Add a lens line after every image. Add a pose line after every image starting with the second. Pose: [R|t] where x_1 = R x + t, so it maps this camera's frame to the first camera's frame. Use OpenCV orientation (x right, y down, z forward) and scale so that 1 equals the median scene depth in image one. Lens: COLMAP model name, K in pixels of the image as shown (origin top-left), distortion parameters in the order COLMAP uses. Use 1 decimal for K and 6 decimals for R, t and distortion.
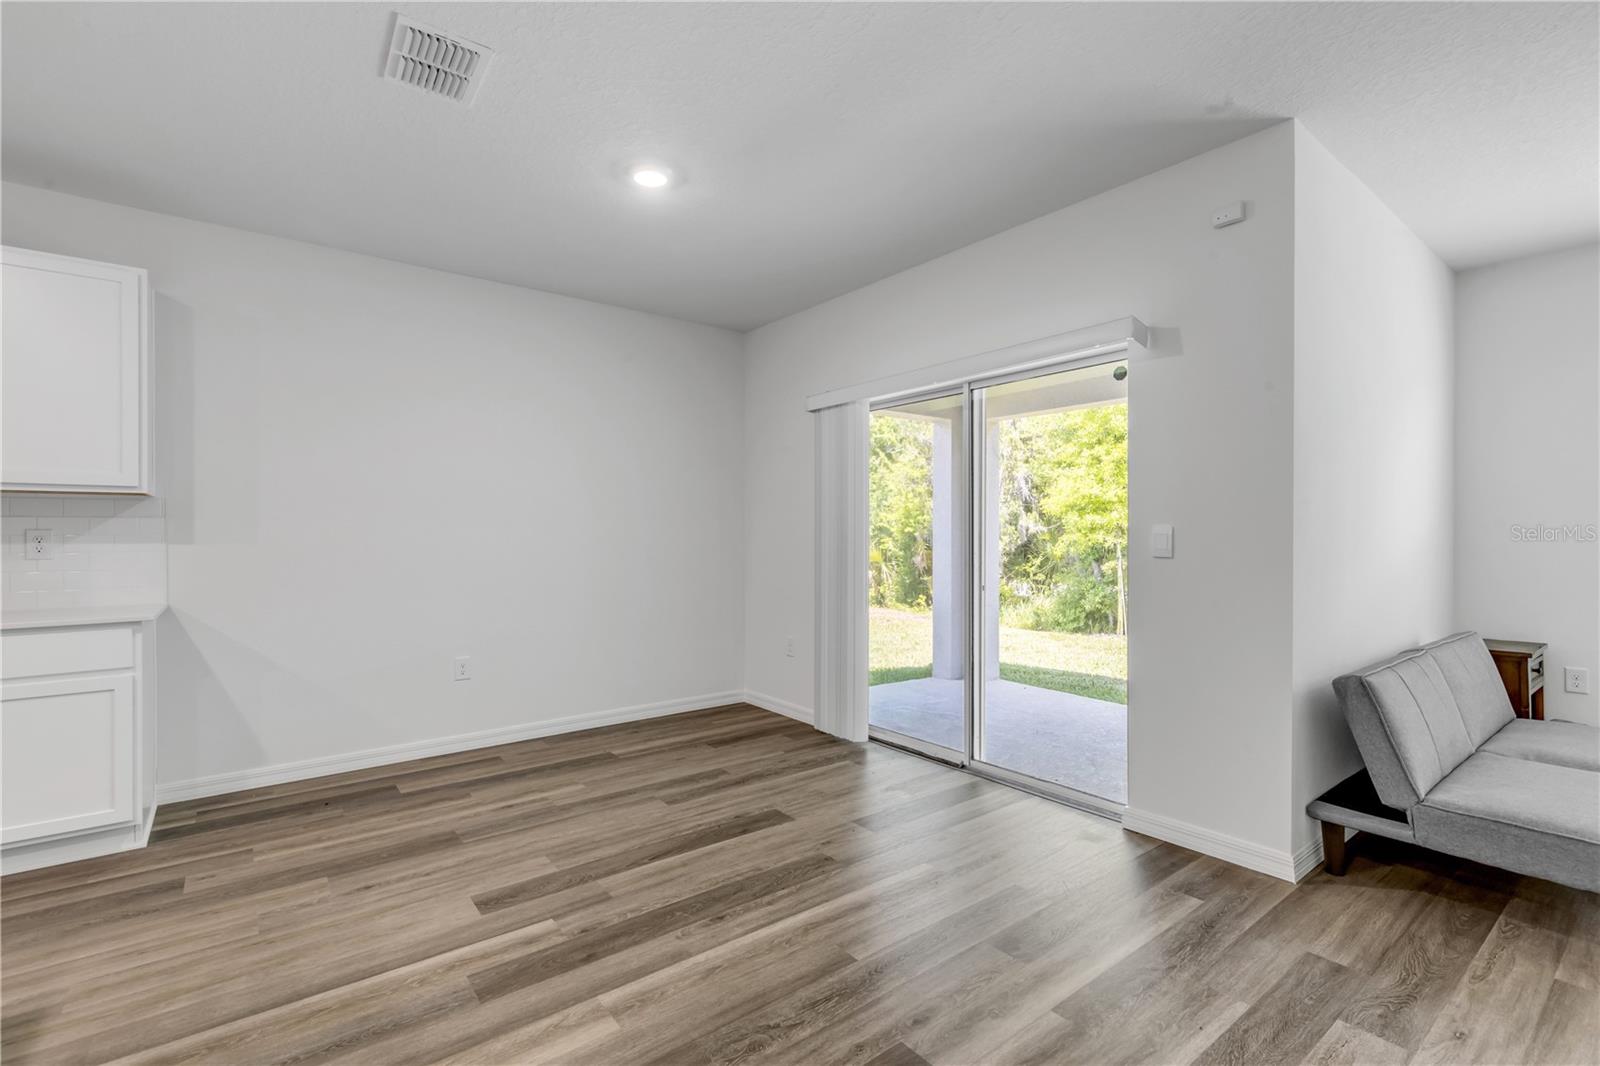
lens RADIAL K [[722.6, 0, 798.5], [0, 722.6, 534.9], [0, 0, 1]] dist [0.004280, 0.000054]
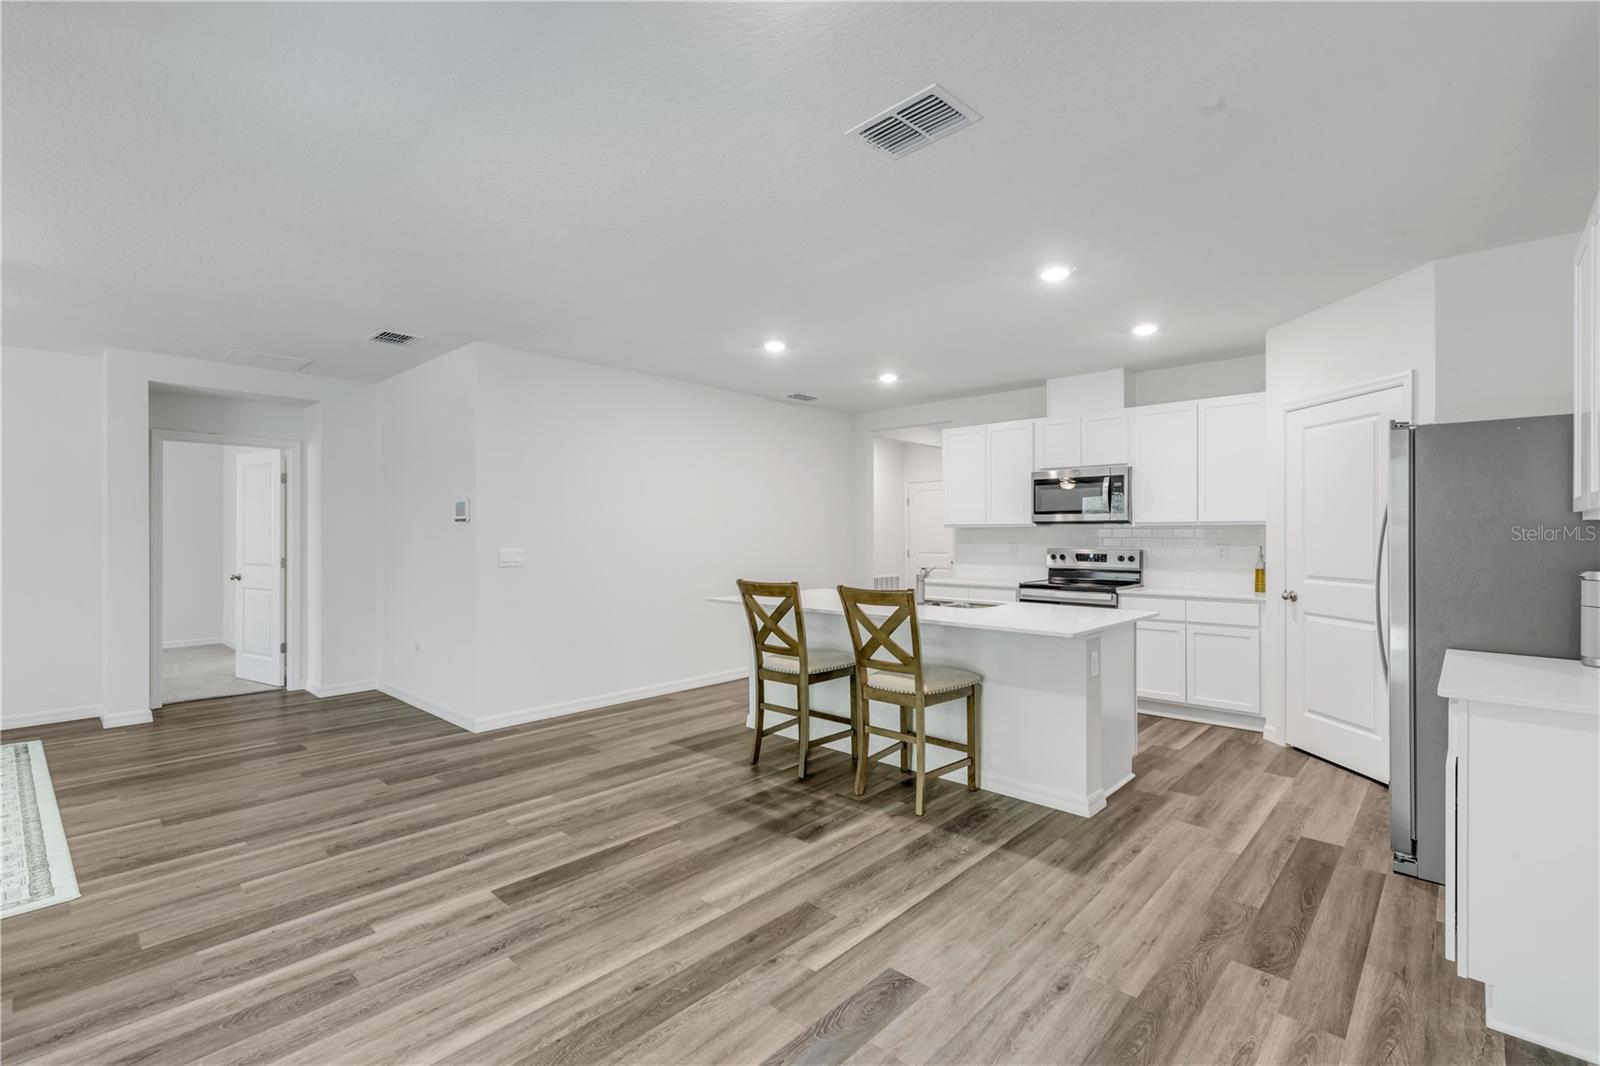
lens RADIAL K [[715.9, 0, 798.5], [0, 715.9, 533.0], [0, 0, 1]] dist [0.002732, -0.000079]
pose [[-0.987328, 0.001756, -0.158681, -0.137619], [0.001247, 0.999994, 0.003308, -0.050834], [0.158685, 0.003068, -0.987324, 1.606062]]
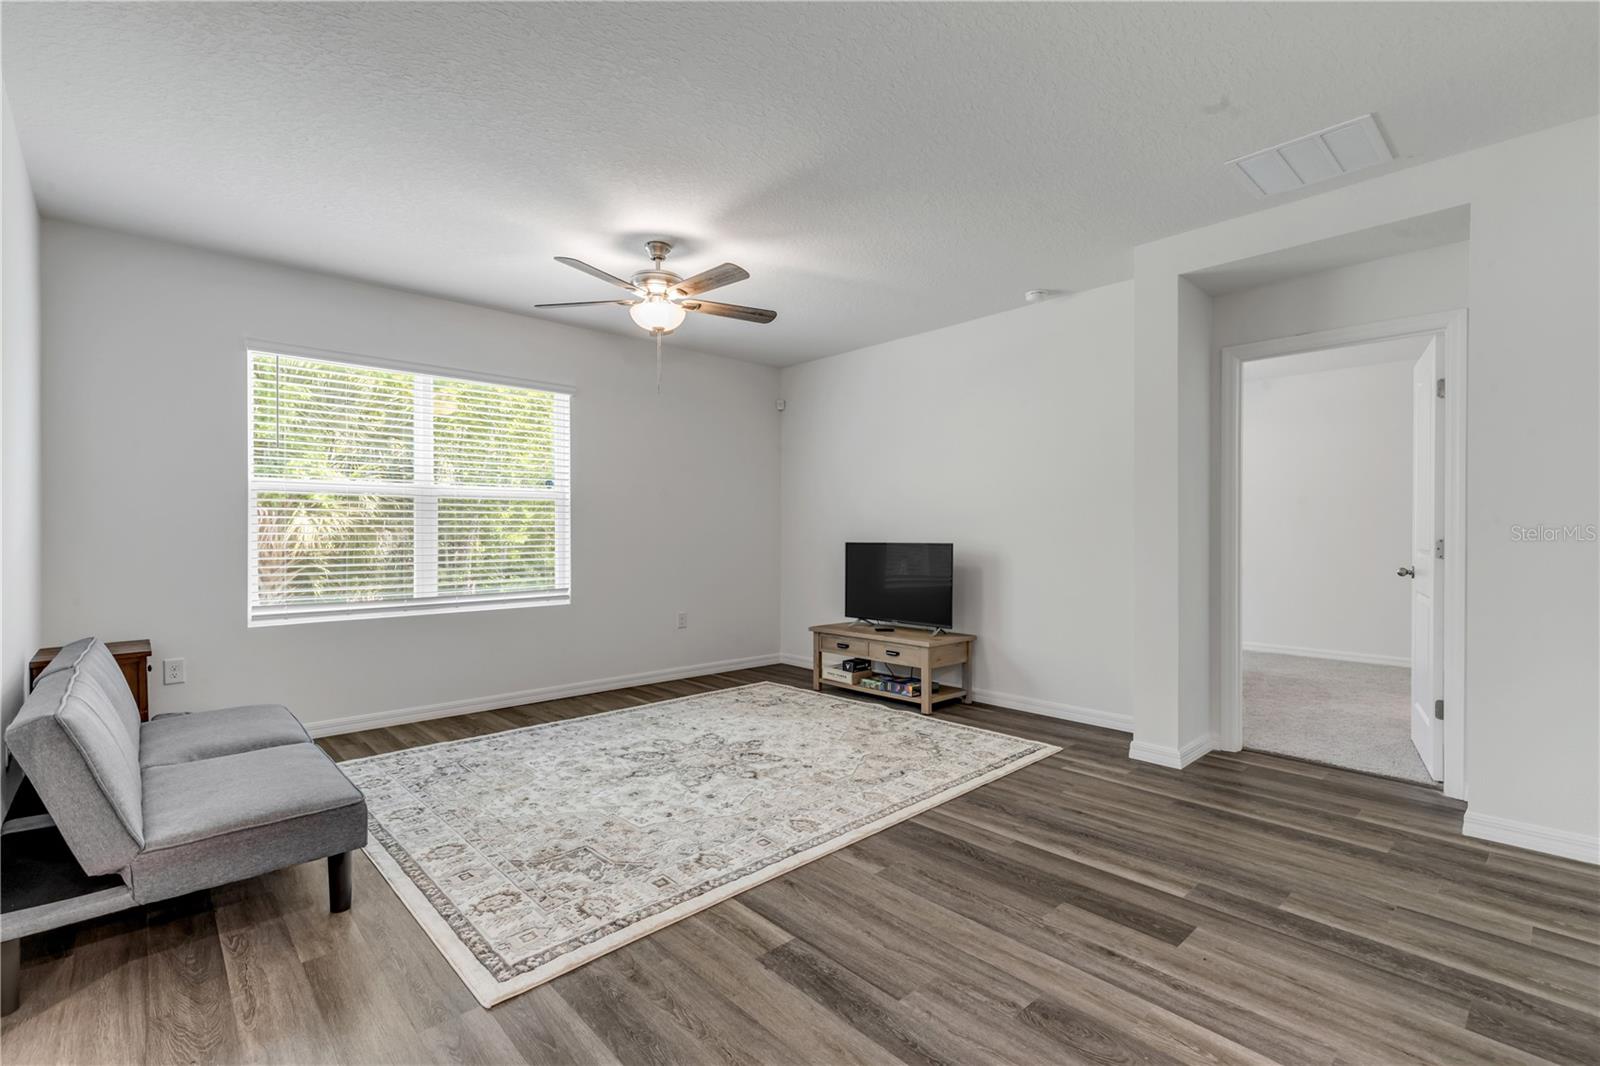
lens RADIAL K [[718.4, 0, 800.0], [0, 718.4, 533.0], [0, 0, 1]] dist [0.004393, -0.000133]
pose [[-0.083028, -0.001621, 0.996546, -0.002794], [0.005482, 0.999983, 0.002083, 0.014396], [-0.996532, 0.005636, -0.083017, 0.282719]]
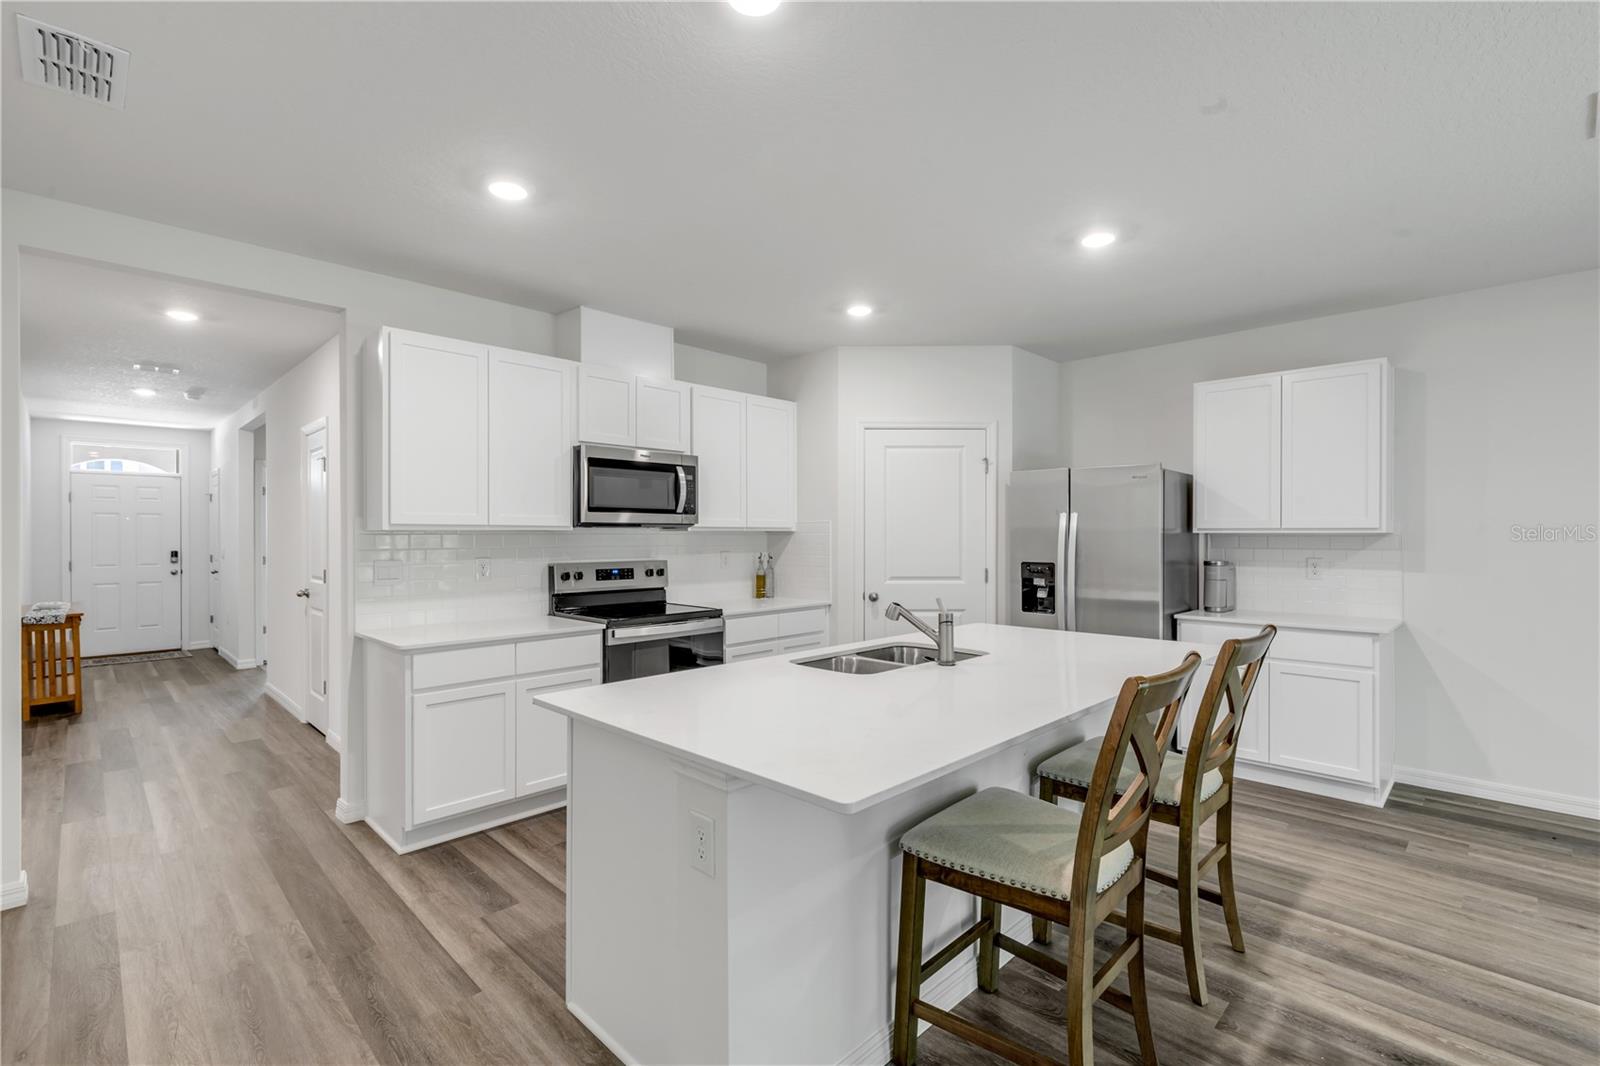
lens RADIAL K [[715.9, 0, 798.5], [0, 715.9, 533.0], [0, 0, 1]] dist [0.002732, -0.000079]
pose [[0.125748, -0.001949, -0.992060, 0.243967], [-0.003510, 0.999991, -0.002409, -0.055199], [0.992056, 0.003785, 0.125740, -0.199926]]
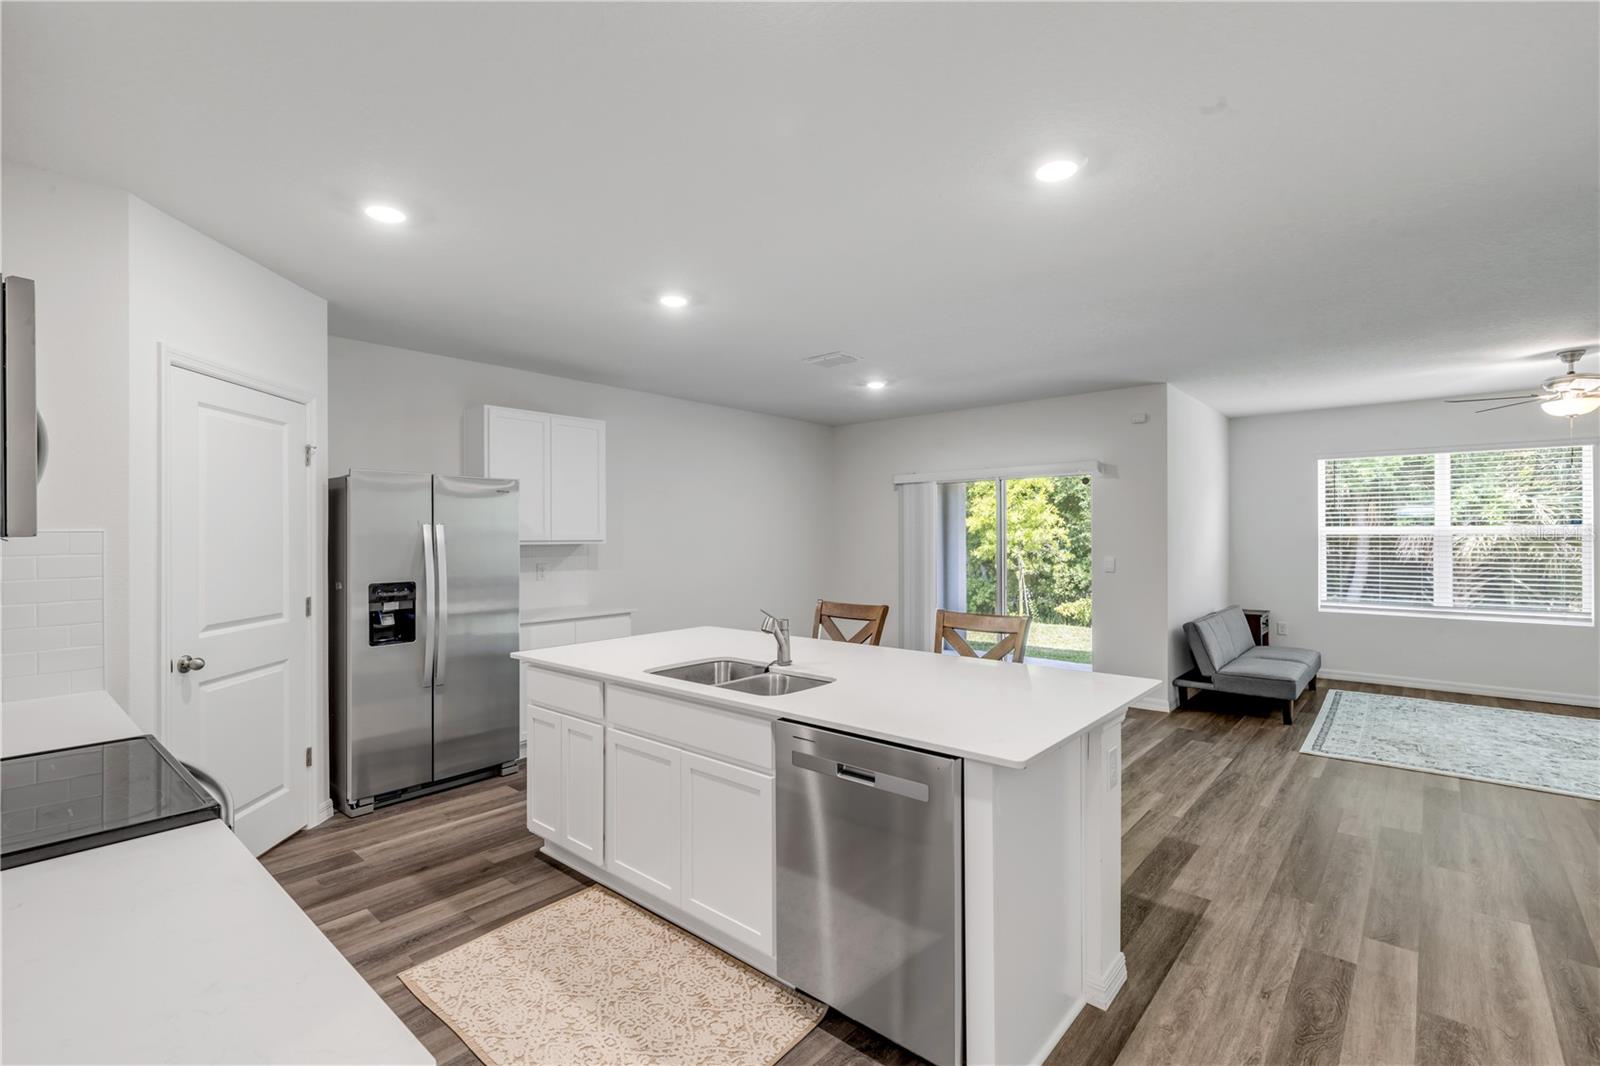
lens RADIAL K [[718.4, 0, 800.0], [0, 718.4, 533.0], [0, 0, 1]] dist [0.004393, -0.000133]
pose [[0.981905, -0.002756, 0.189352, -0.825169], [0.003830, 0.999979, -0.005306, -0.078009], [-0.189334, 0.005935, 0.981895, -0.942108]]
